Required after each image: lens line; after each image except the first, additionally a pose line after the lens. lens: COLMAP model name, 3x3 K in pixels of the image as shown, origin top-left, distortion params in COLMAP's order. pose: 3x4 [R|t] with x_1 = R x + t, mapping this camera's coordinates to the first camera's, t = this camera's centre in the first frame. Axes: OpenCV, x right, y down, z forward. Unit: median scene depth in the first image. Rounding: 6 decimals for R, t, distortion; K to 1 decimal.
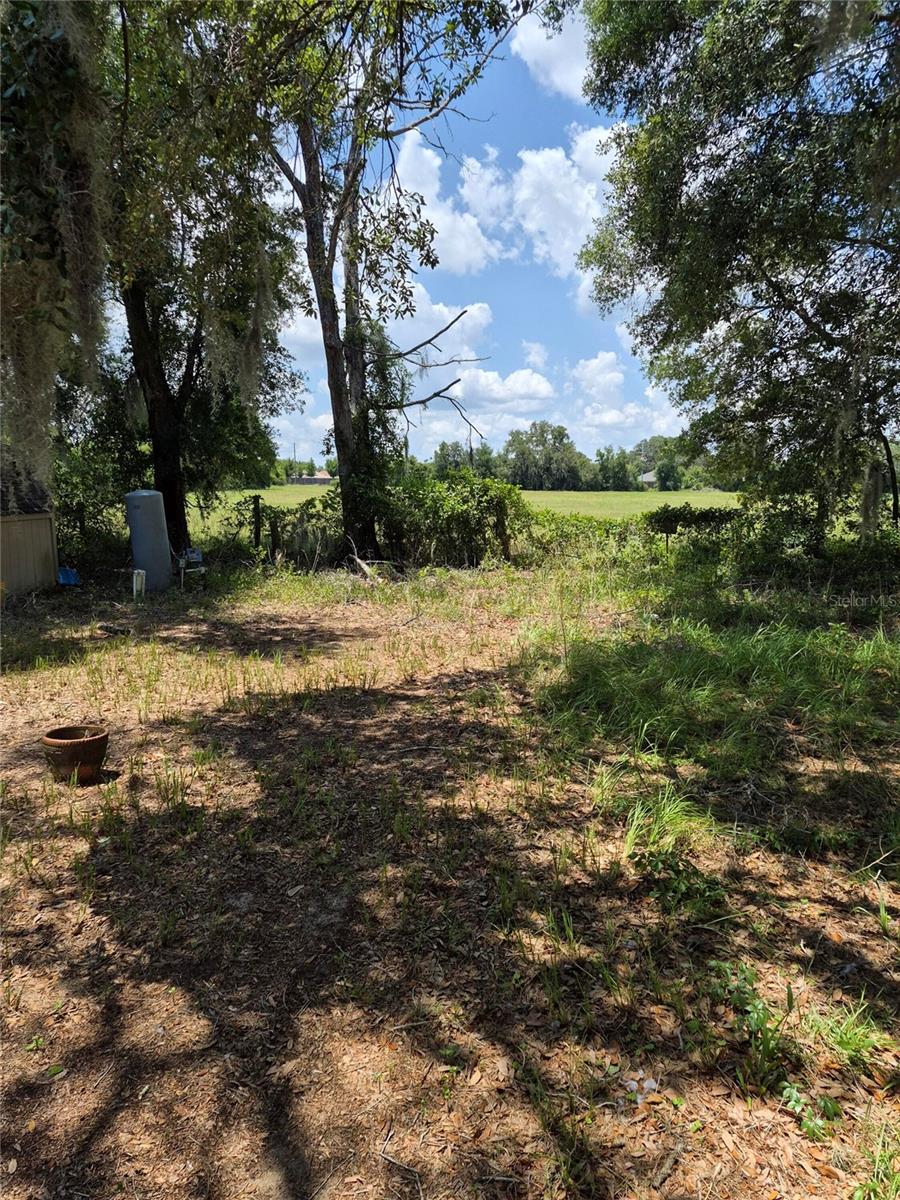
lens RADIAL K [[780.9, 0, 450.0], [0, 780.9, 600.0], [0, 0, 1]] dist [0.037796, -0.000444]
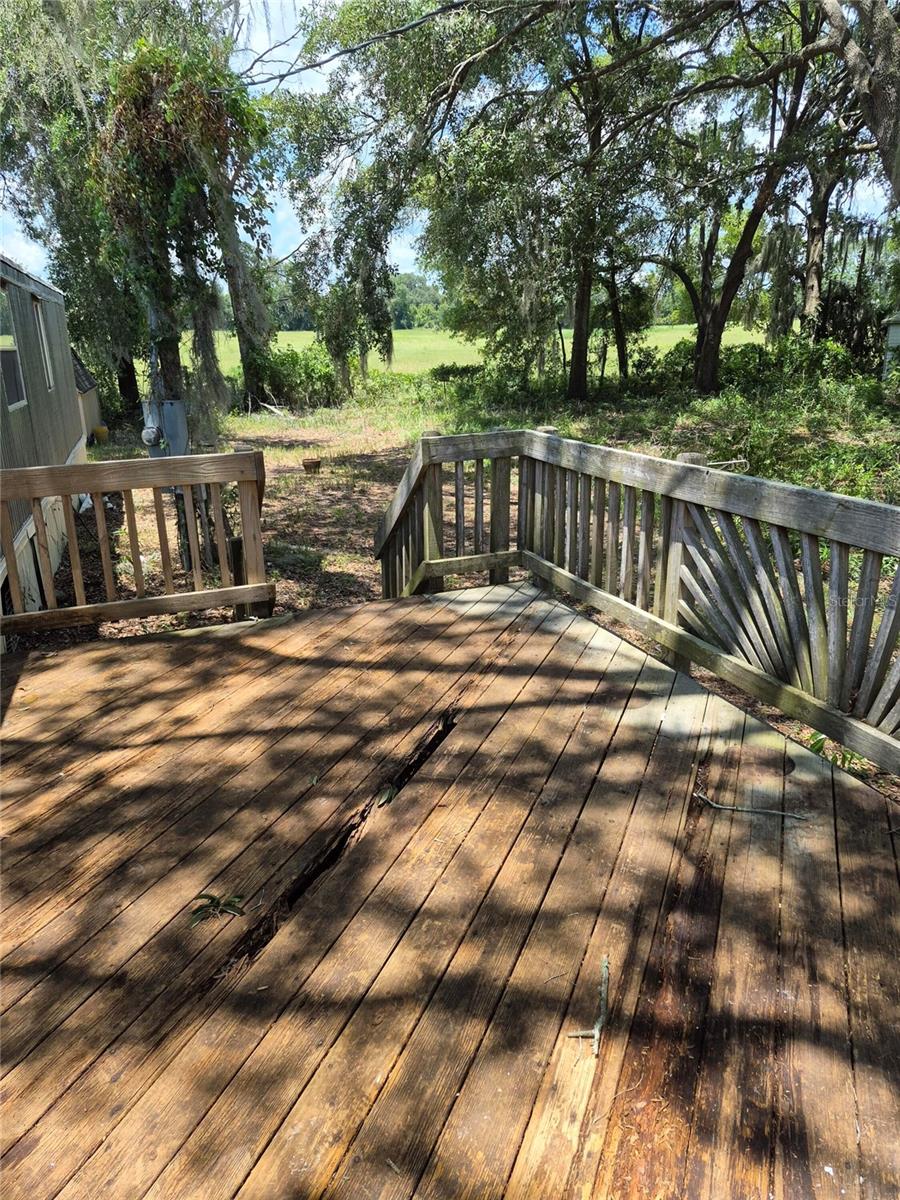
lens RADIAL K [[780.9, 0, 450.0], [0, 780.9, 600.0], [0, 0, 1]] dist [0.037796, -0.000444]
pose [[0.944956, -0.127276, 0.301428, -0.284270], [0.066173, 0.976545, 0.204892, 0.030552], [-0.320436, -0.173668, 0.931215, -0.669406]]
